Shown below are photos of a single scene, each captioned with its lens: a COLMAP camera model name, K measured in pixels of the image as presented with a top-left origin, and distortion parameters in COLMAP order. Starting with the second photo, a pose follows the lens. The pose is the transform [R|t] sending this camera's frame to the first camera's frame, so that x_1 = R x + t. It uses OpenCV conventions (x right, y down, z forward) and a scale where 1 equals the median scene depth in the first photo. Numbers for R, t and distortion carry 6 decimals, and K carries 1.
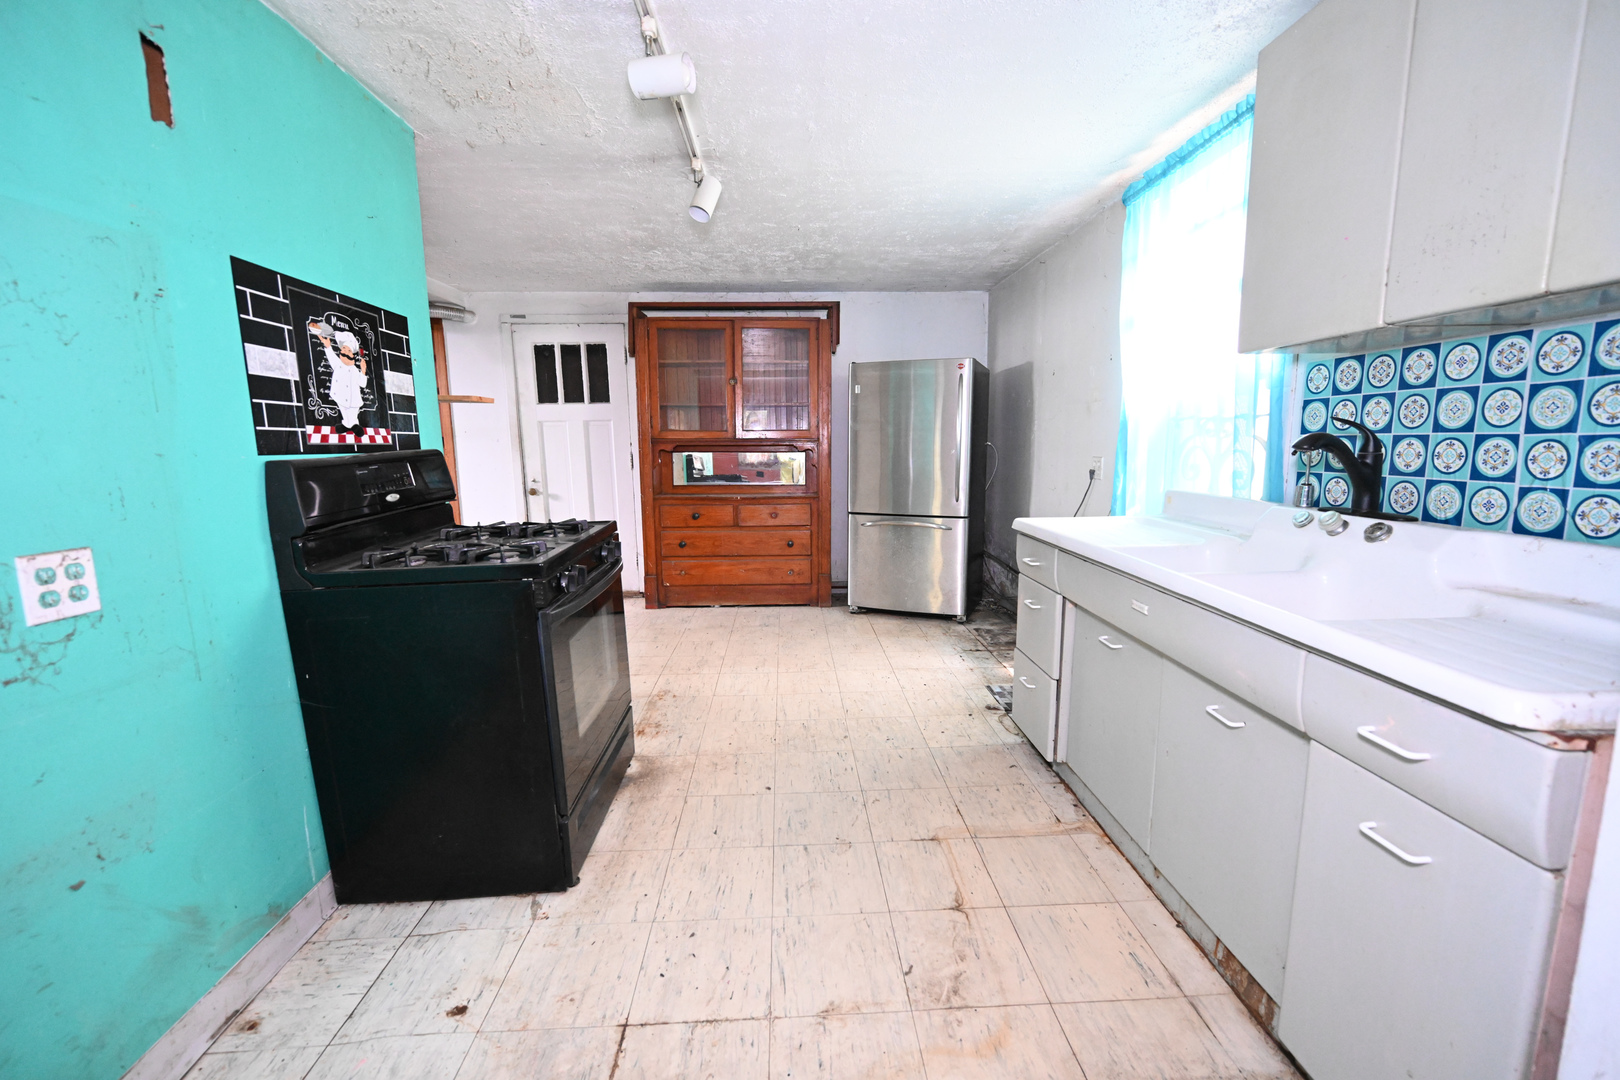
lens RADIAL K [[684.7, 0, 815.1], [0, 684.7, 544.0], [0, 0, 1]] dist [-0.003161, -0.000341]
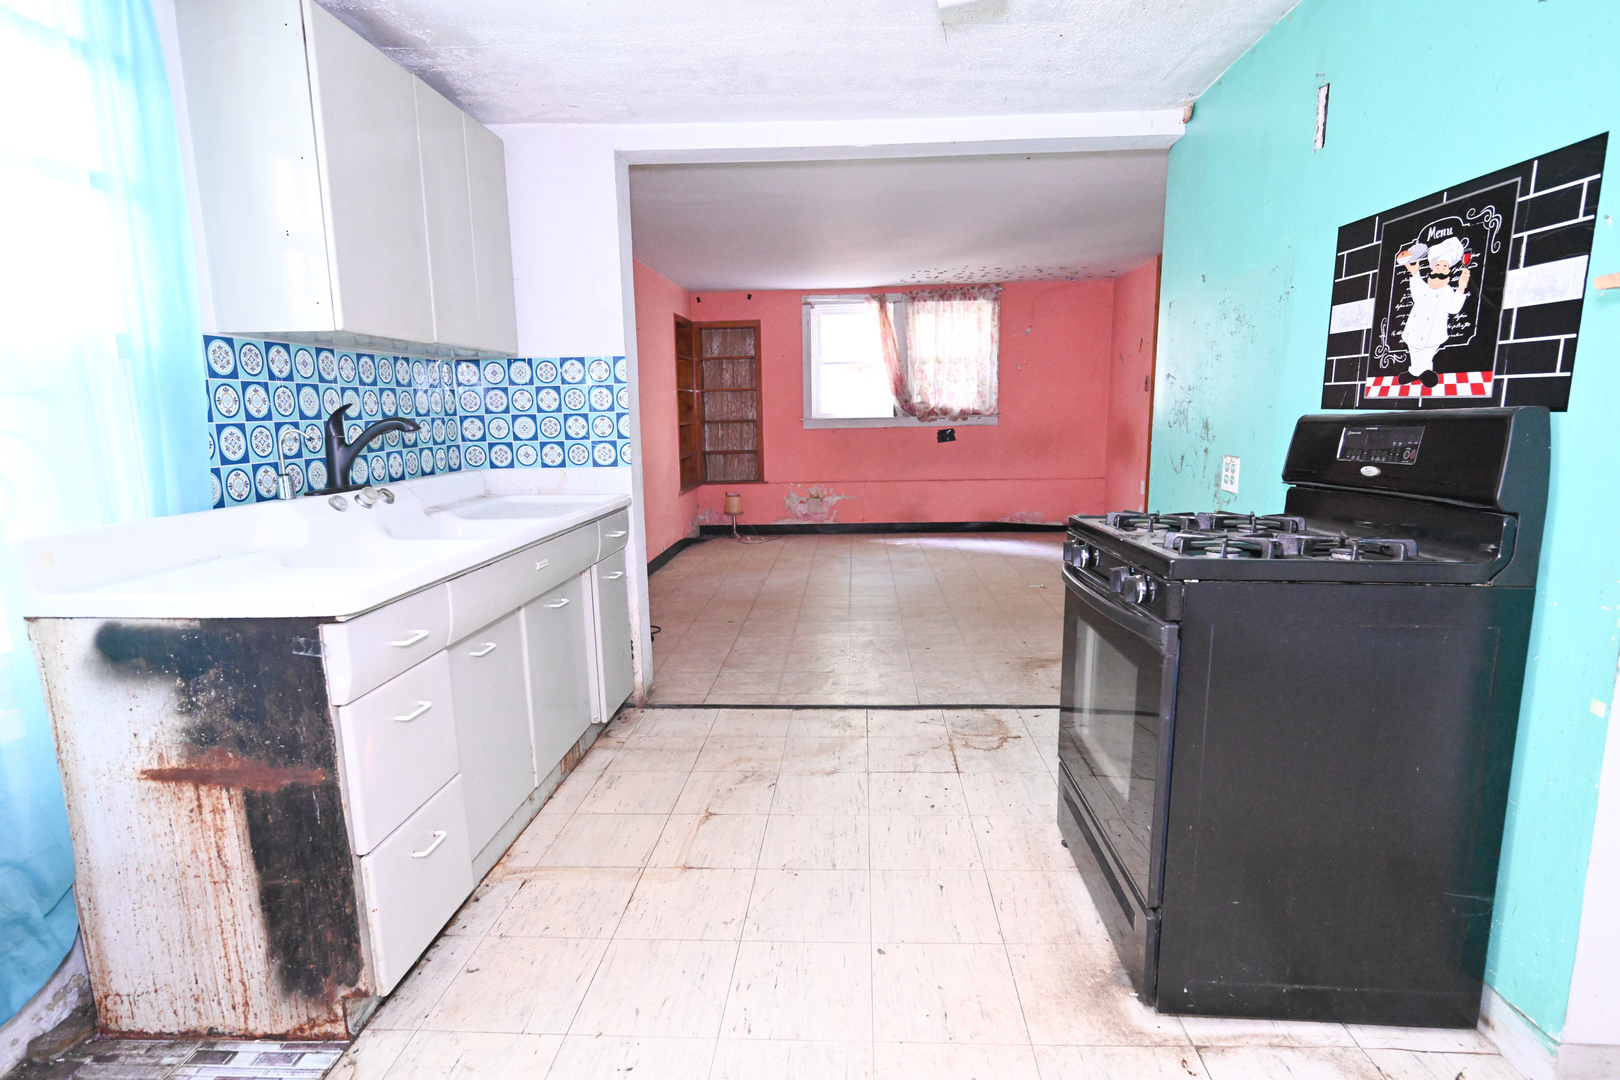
lens RADIAL K [[810.1, 0, 813.8], [0, 810.1, 548.9], [0, 0, 1]] dist [0.003417, -0.000019]
pose [[-0.993904, 0.011791, 0.109614, -0.119835], [0.045856, 0.948391, 0.313771, -0.312758], [-0.100257, 0.316885, -0.943150, 2.052907]]
